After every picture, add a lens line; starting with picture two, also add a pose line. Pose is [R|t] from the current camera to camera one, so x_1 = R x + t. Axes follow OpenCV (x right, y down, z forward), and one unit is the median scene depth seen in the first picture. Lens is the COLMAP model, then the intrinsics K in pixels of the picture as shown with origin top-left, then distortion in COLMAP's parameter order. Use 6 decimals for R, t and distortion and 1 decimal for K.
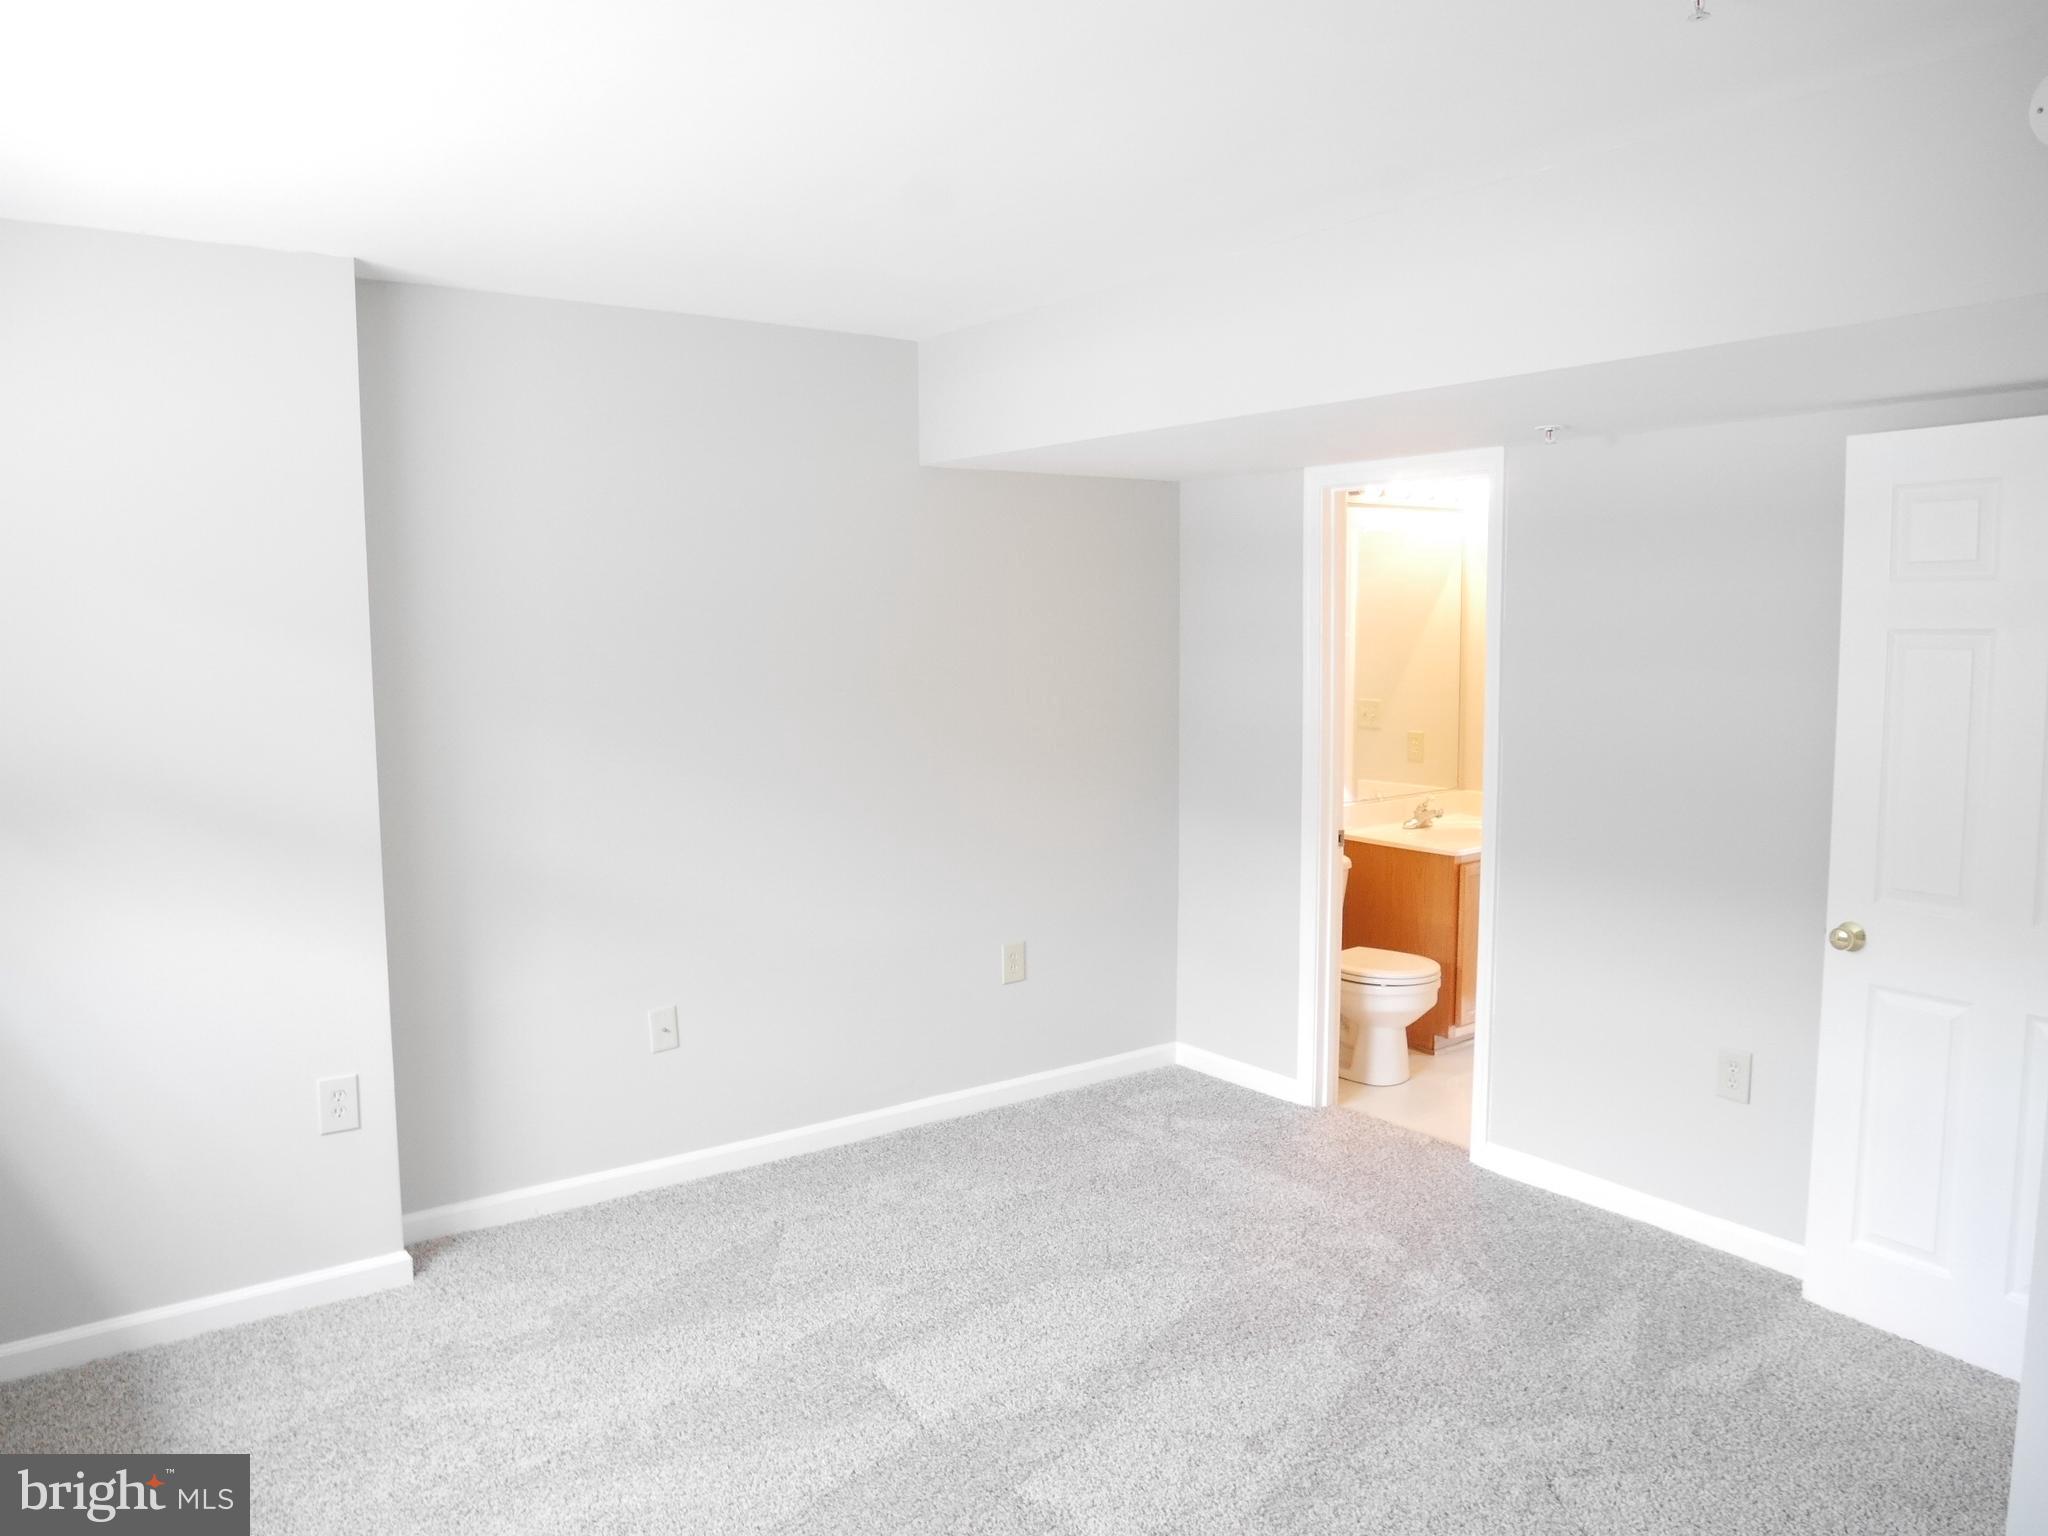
lens RADIAL K [[1499.5, 0, 1023.4], [0, 1499.5, 768.2], [0, 0, 1]] dist [-0.065728, 0.027498]
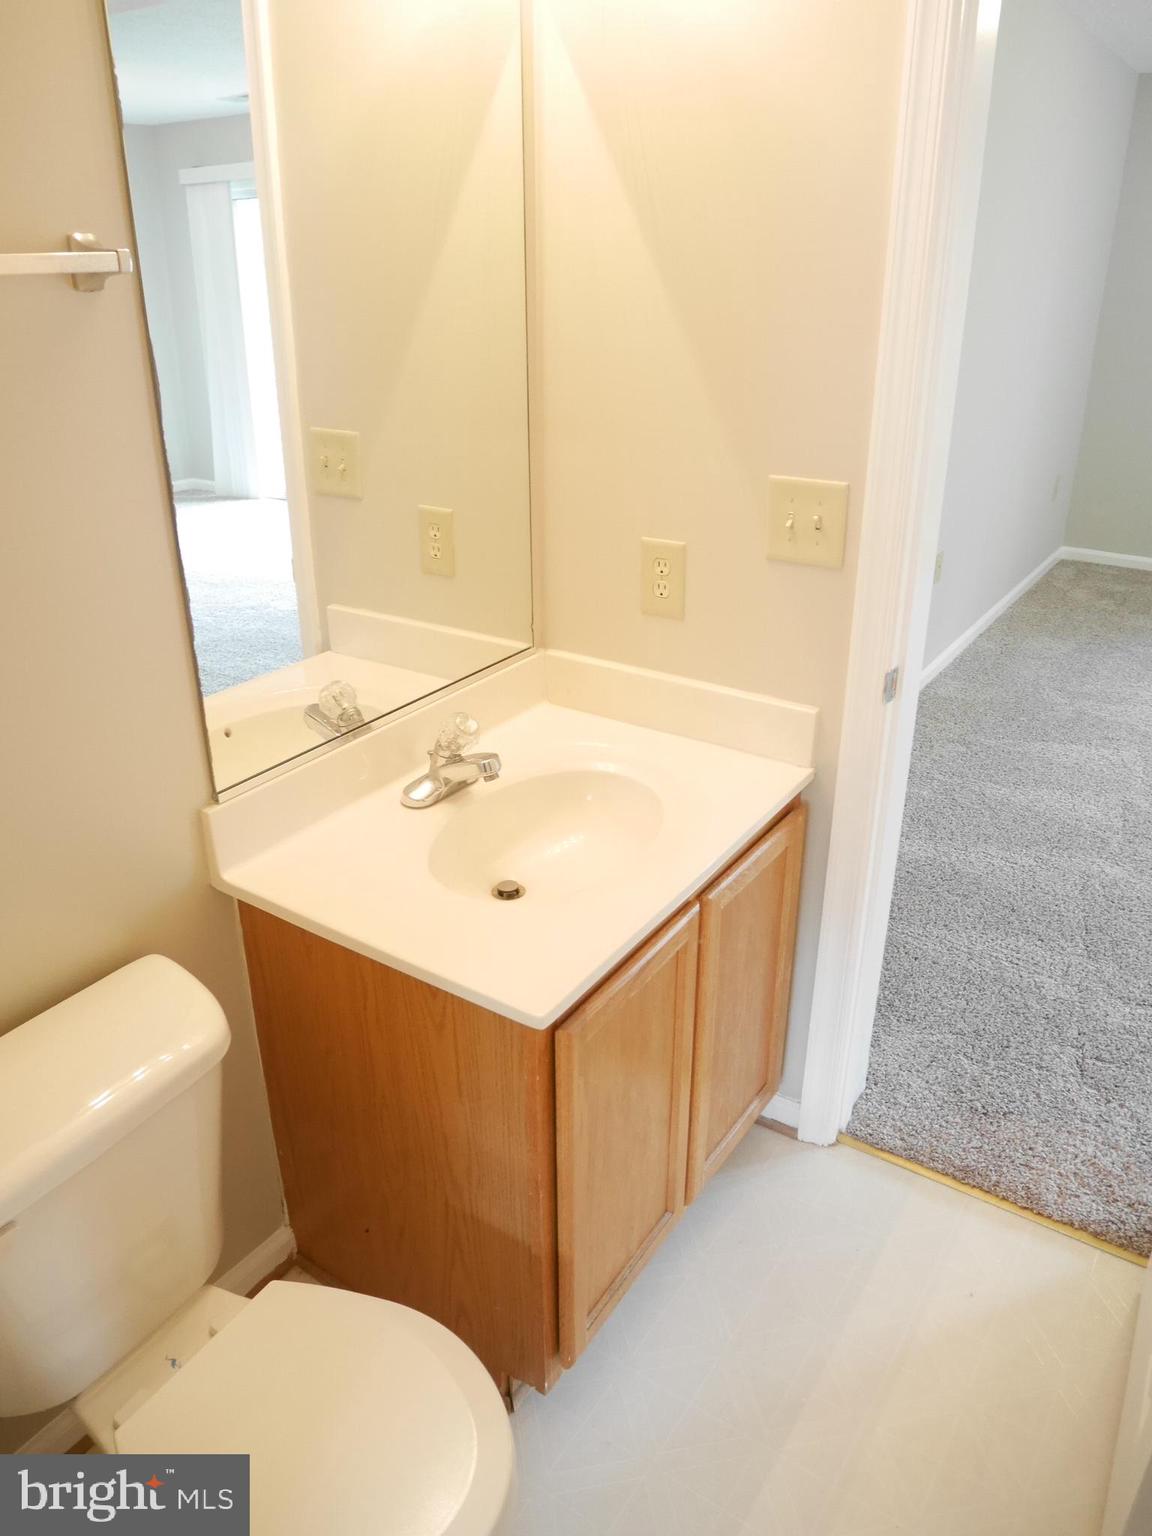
lens RADIAL K [[1124.6, 0, 577.6], [0, 1124.6, 767.1], [0, 0, 1]] dist [-0.065728, 0.027498]
pose [[0.946322, -0.128019, 0.296792, 0.201096], [0.034277, 0.952791, 0.301686, -0.051255], [-0.321402, -0.275319, 0.906035, 0.687539]]
